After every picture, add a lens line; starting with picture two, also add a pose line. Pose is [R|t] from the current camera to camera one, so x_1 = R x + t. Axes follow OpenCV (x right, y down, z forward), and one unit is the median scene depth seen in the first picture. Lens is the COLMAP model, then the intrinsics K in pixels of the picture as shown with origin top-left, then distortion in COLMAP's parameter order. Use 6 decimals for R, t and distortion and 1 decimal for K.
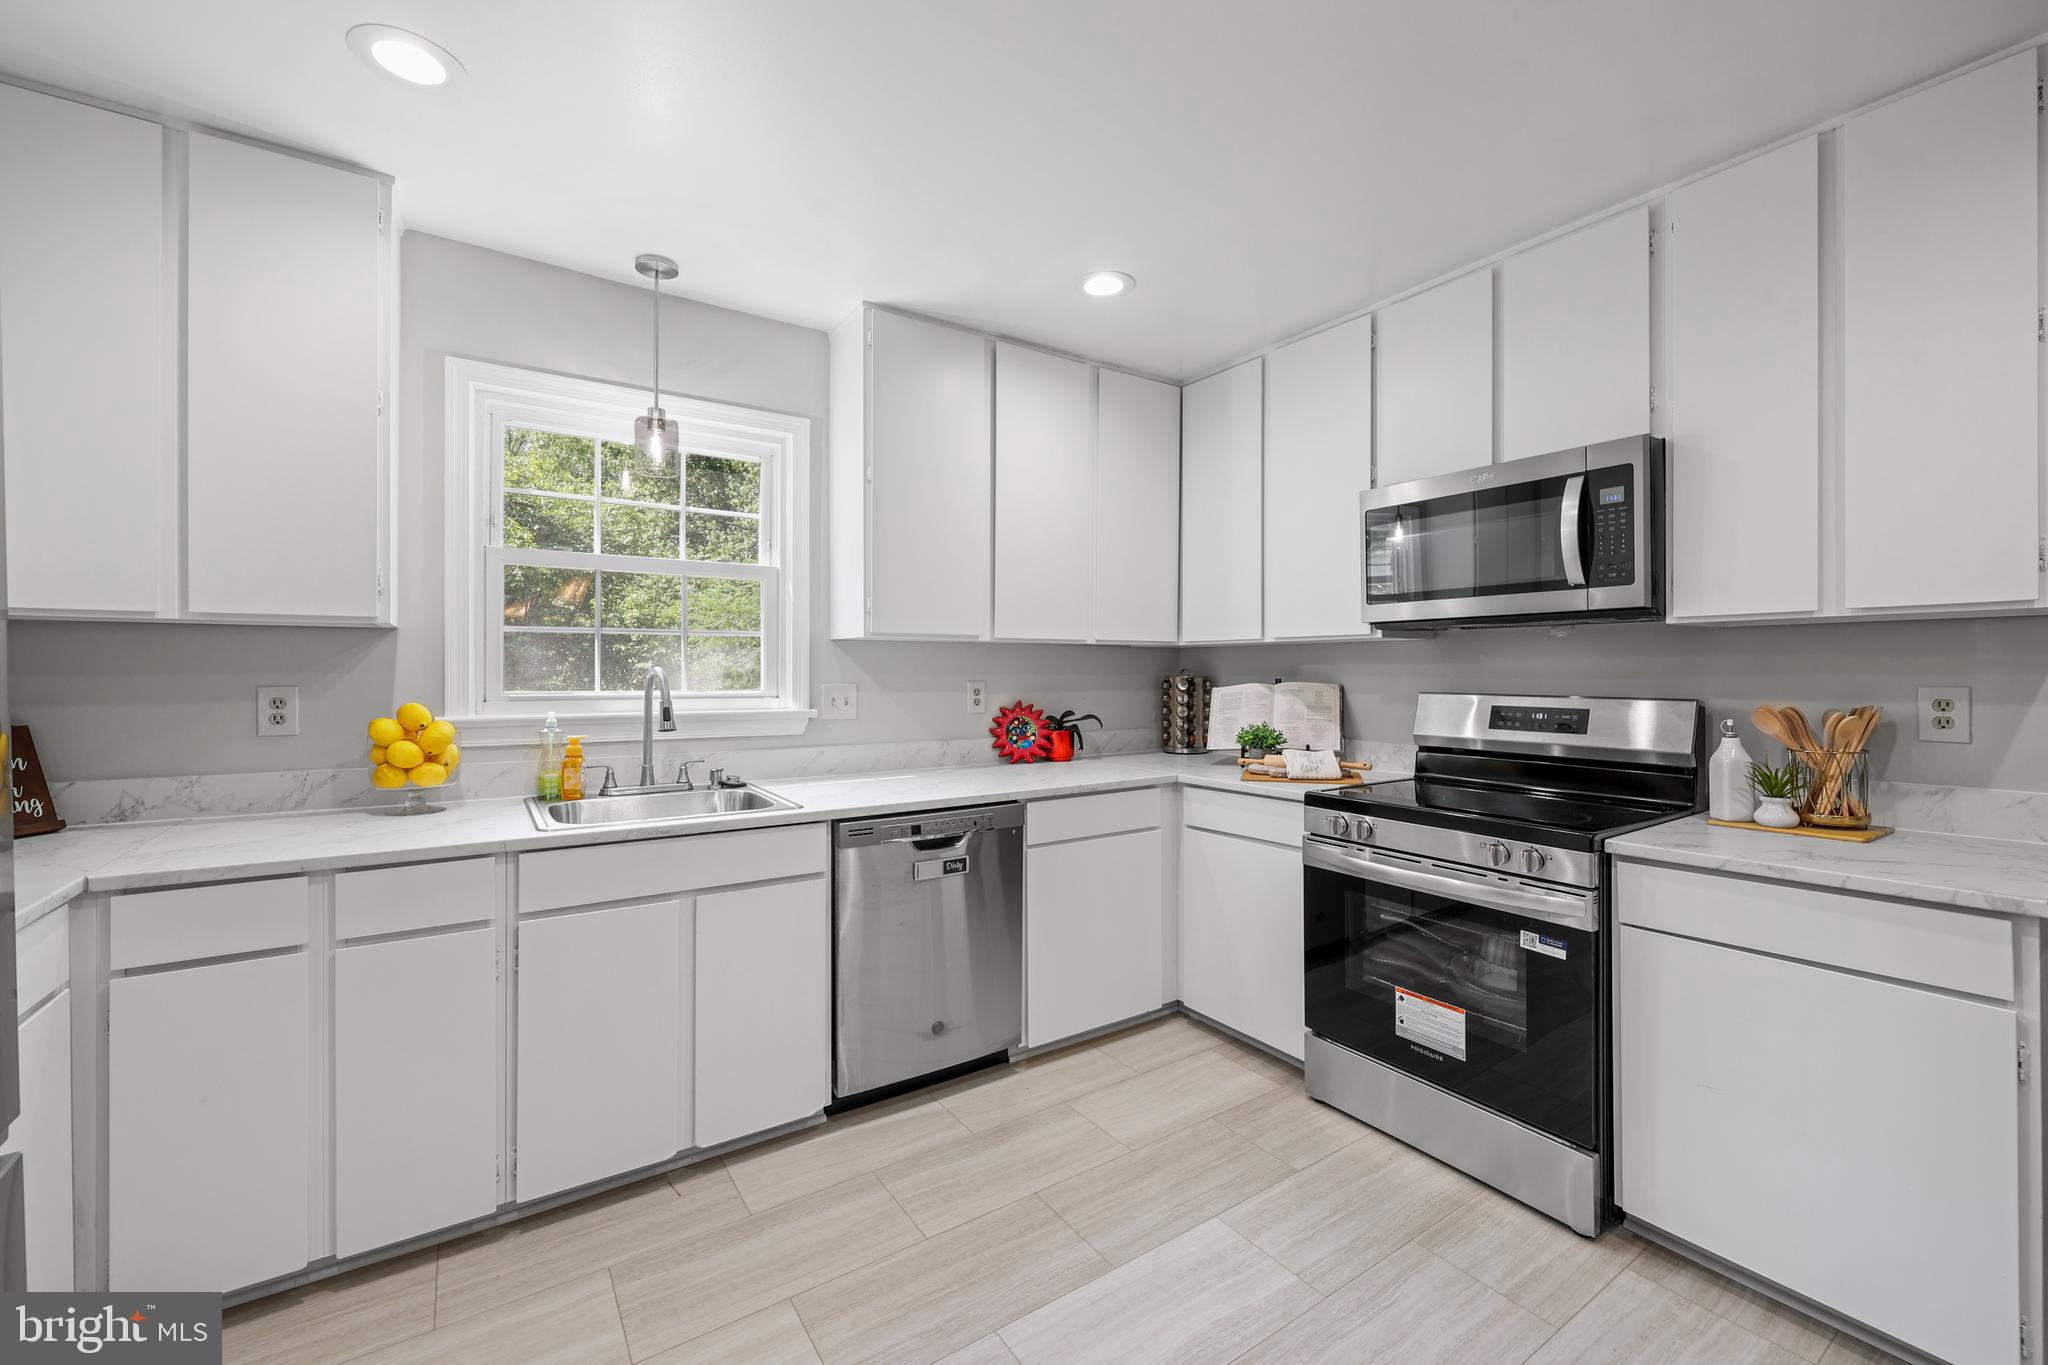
lens RADIAL K [[826.3, 0, 1016.3], [0, 826.3, 672.3], [0, 0, 1]] dist [-0.014648, -0.000269]
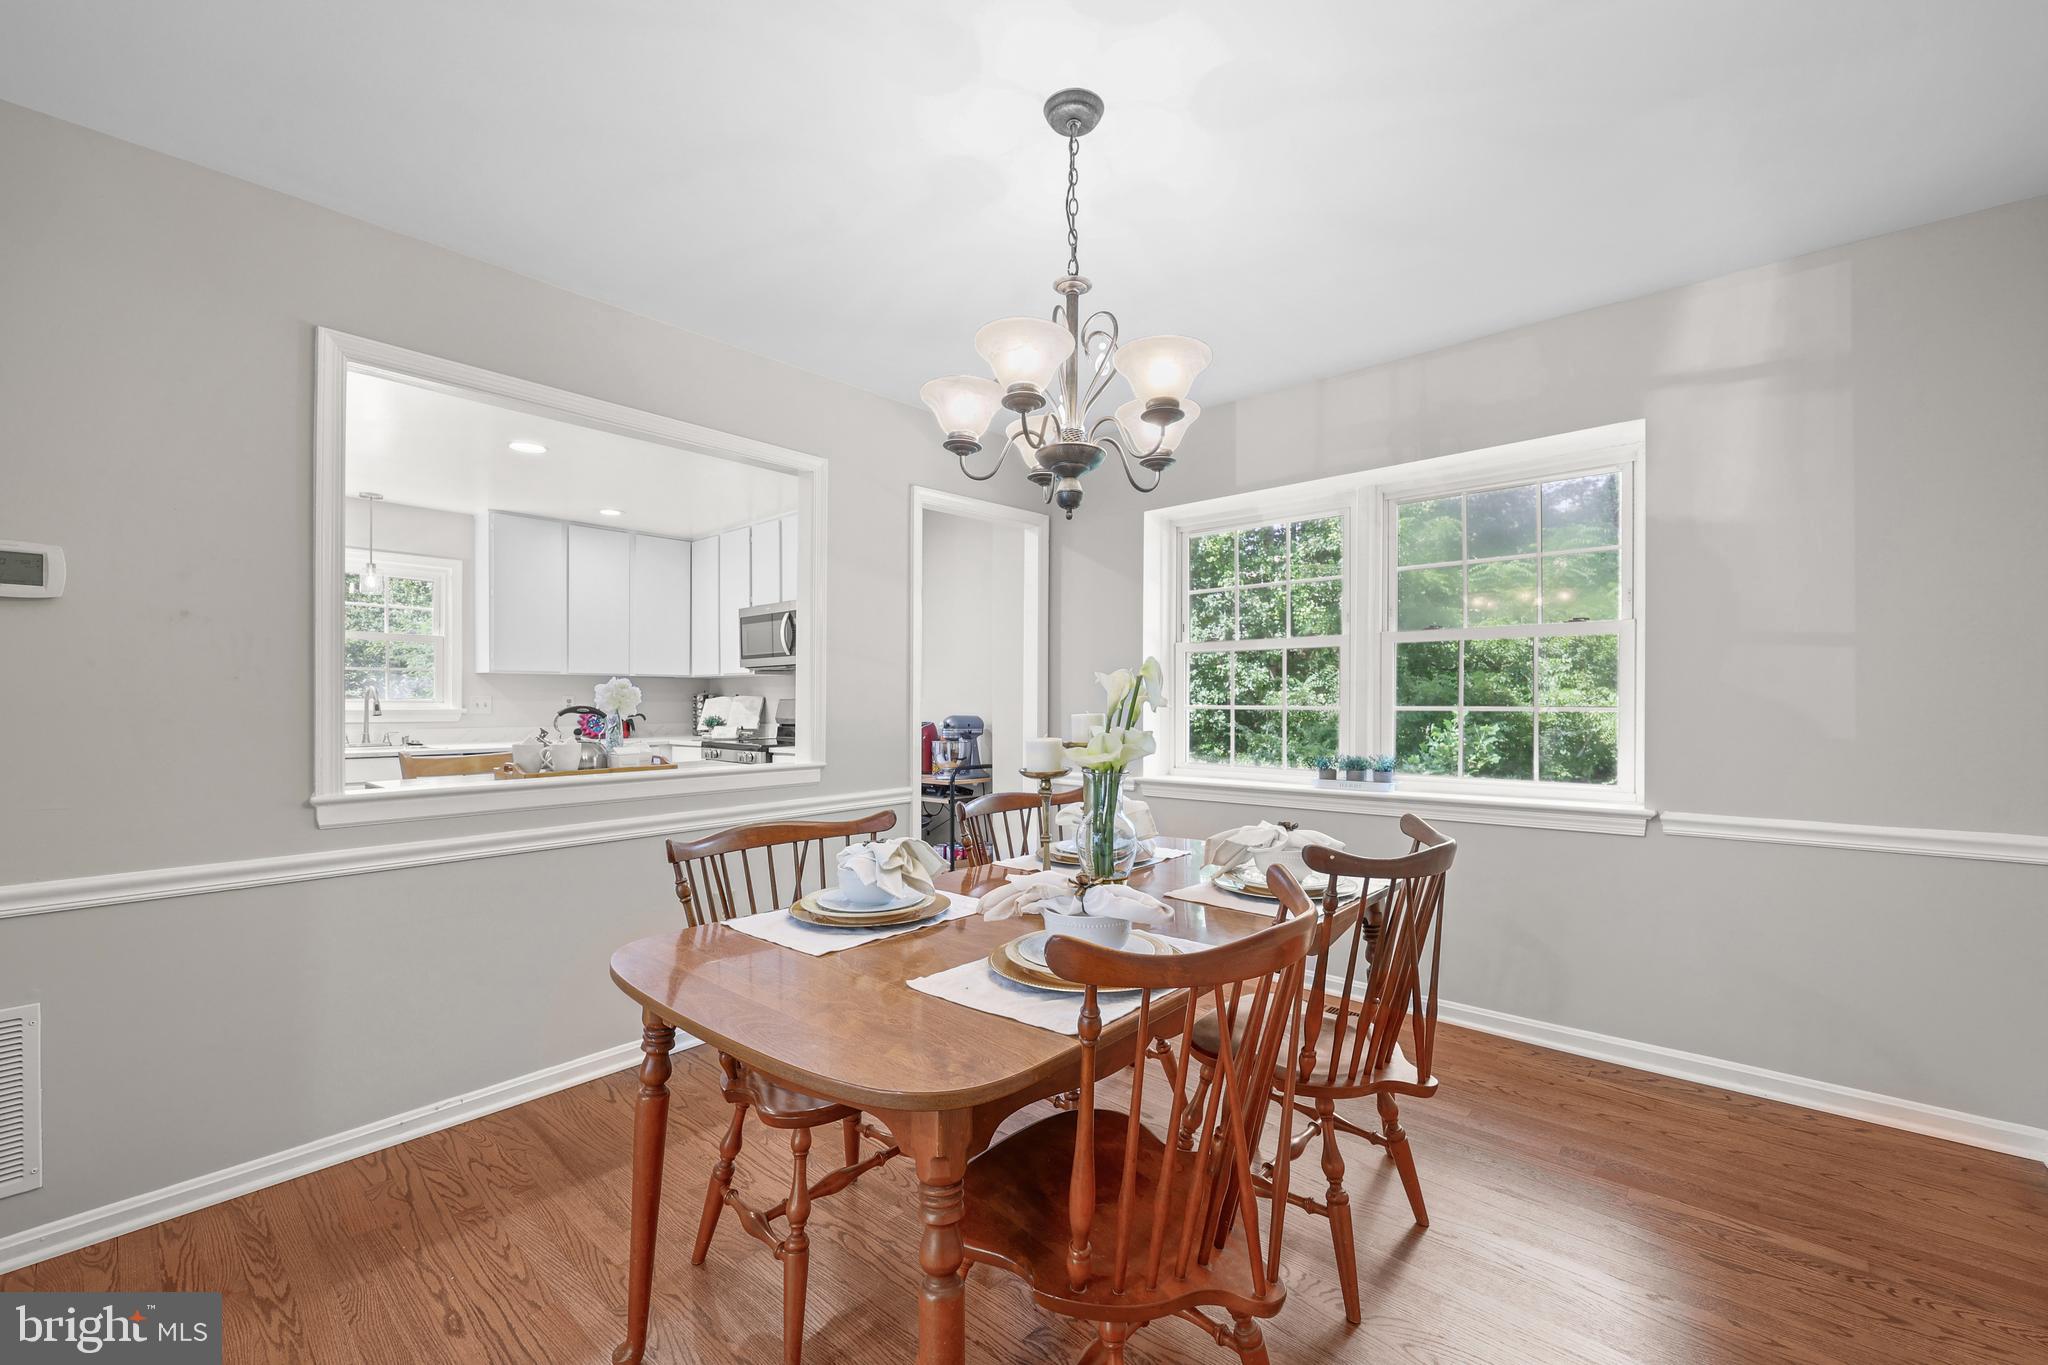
lens RADIAL K [[826.3, 0, 1035.3], [0, 826.3, 692.8], [0, 0, 1]] dist [-0.014648, -0.000269]
pose [[0.962578, 0.000825, 0.271004, 0.571562], [0.001952, 0.999948, -0.009976, 0.031006], [-0.270998, 0.010132, 0.962526, -1.336657]]
